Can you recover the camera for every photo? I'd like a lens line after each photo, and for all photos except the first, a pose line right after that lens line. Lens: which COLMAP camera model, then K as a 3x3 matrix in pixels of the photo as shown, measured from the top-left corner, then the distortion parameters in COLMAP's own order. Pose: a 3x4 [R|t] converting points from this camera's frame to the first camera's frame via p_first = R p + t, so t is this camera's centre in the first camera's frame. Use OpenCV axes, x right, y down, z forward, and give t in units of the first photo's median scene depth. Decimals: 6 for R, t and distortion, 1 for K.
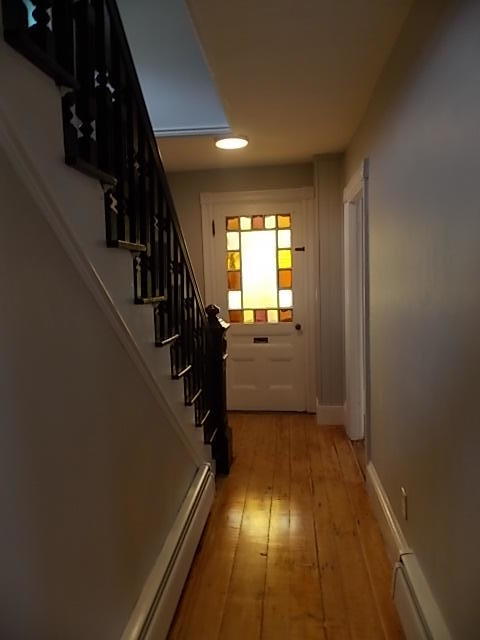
lens RADIAL K [[426.1, 0, 240.0], [0, 426.1, 318.0], [0, 0, 1]] dist [0.020563, 0.003736]
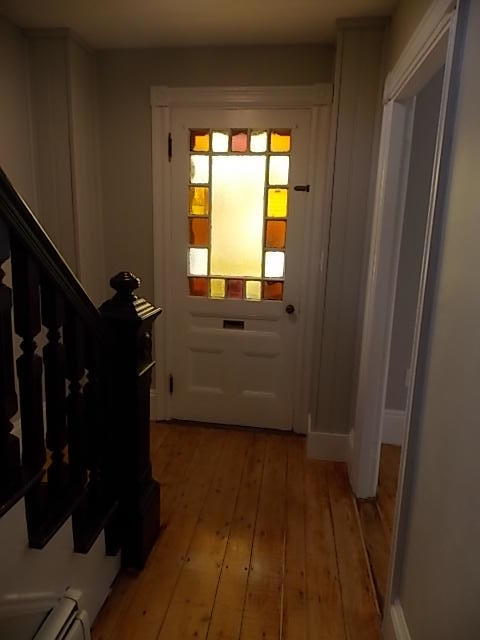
lens RADIAL K [[426.1, 0, 239.8], [0, 426.1, 320.4], [0, 0, 1]] dist [0.020563, 0.003736]
pose [[0.997942, 0.063982, -0.004277, 0.062796], [-0.063147, 0.992147, 0.107967, -0.028487], [0.011151, -0.107475, 0.994145, 0.341255]]
